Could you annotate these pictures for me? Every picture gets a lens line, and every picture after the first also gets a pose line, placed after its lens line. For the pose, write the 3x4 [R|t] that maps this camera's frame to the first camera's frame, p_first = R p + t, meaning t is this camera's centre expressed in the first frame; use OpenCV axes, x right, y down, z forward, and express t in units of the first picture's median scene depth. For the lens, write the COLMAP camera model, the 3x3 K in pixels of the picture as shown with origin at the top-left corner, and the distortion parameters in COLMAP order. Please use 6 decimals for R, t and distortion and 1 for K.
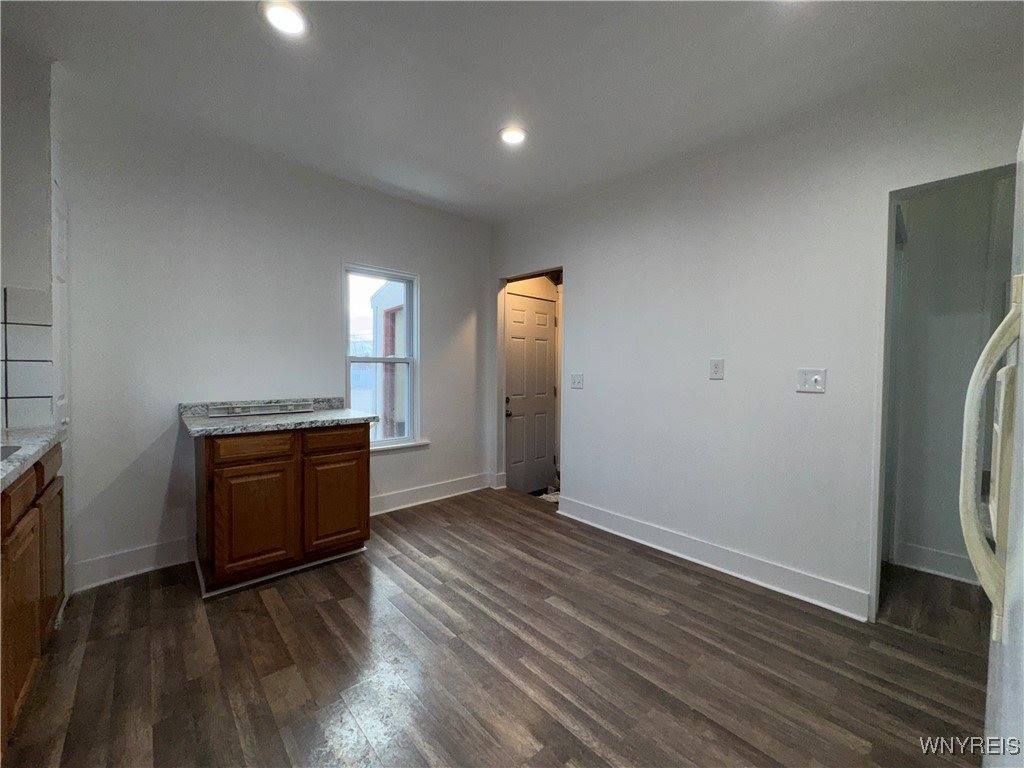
lens RADIAL K [[411.1, 0, 511.0], [0, 411.1, 386.5], [0, 0, 1]] dist [0.003905, 0.000154]
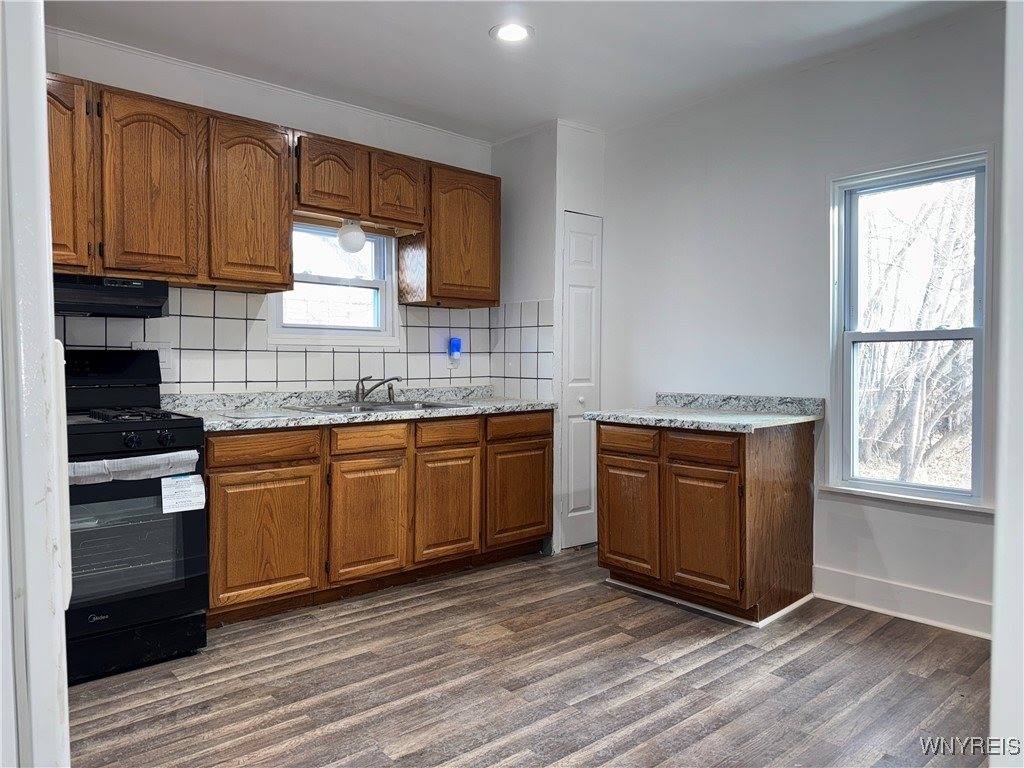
lens RADIAL K [[725.7, 0, 512.0], [0, 725.7, 375.9], [0, 0, 1]] dist [0.035539, -0.031630]
pose [[-0.020174, 0.015933, -0.999670, 0.987438], [-0.034200, 0.999277, 0.016617, -0.015491], [0.999211, 0.034524, -0.019615, 0.735877]]
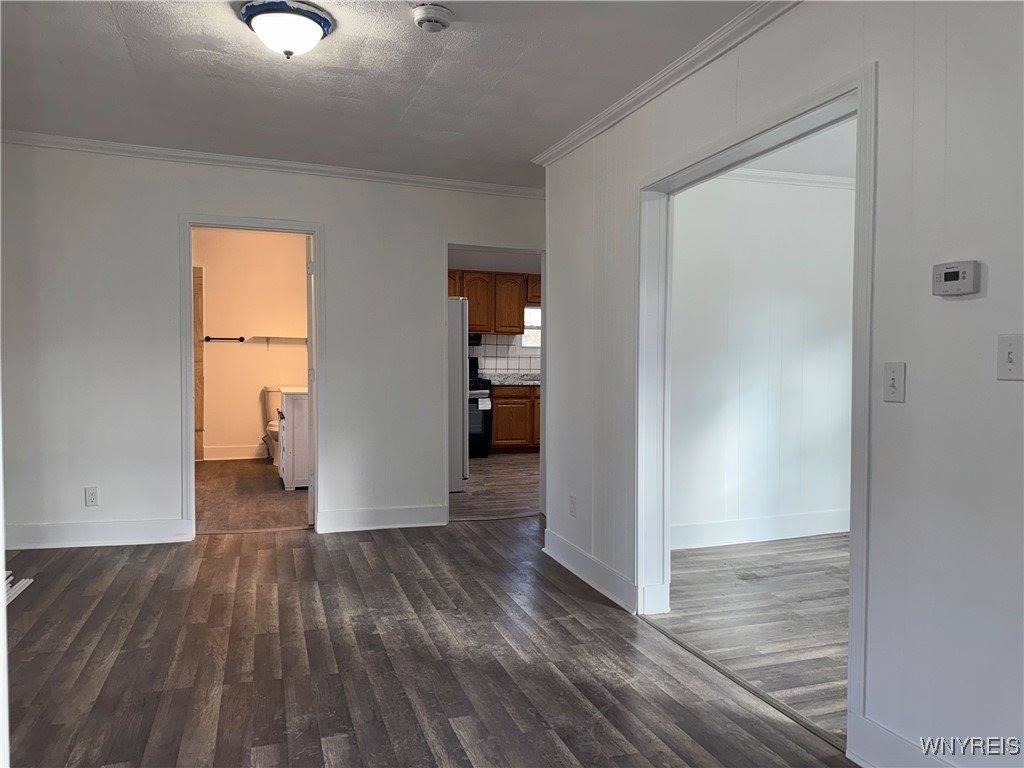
lens RADIAL K [[725.7, 0, 510.9], [0, 725.7, 382.1], [0, 0, 1]] dist [0.035539, -0.031630]
pose [[-0.398677, 0.027012, -0.916694, 2.218166], [-0.047726, 0.997601, 0.050153, -0.057569], [0.915849, 0.063745, -0.396431, 1.322539]]
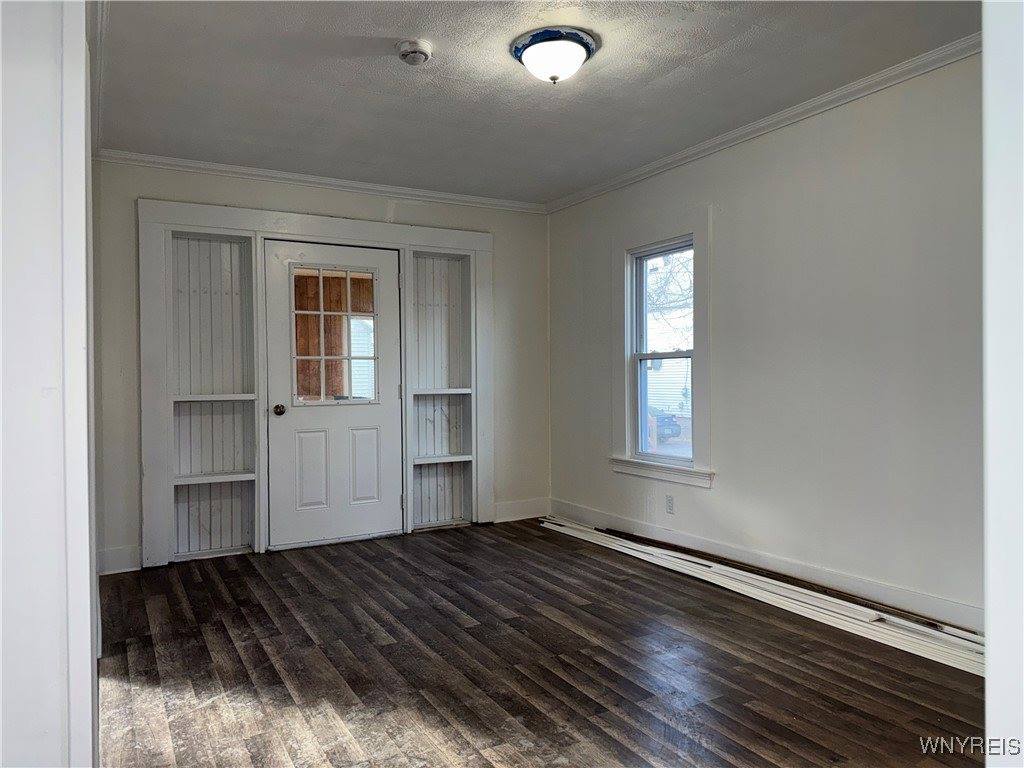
lens RADIAL K [[725.7, 0, 511.8], [0, 725.7, 382.6], [0, 0, 1]] dist [0.035539, -0.031630]
pose [[0.222153, -0.013265, 0.974922, -2.065540], [0.055898, 0.998436, 0.000848, 0.063200], [-0.973408, 0.054307, 0.222547, -0.645538]]
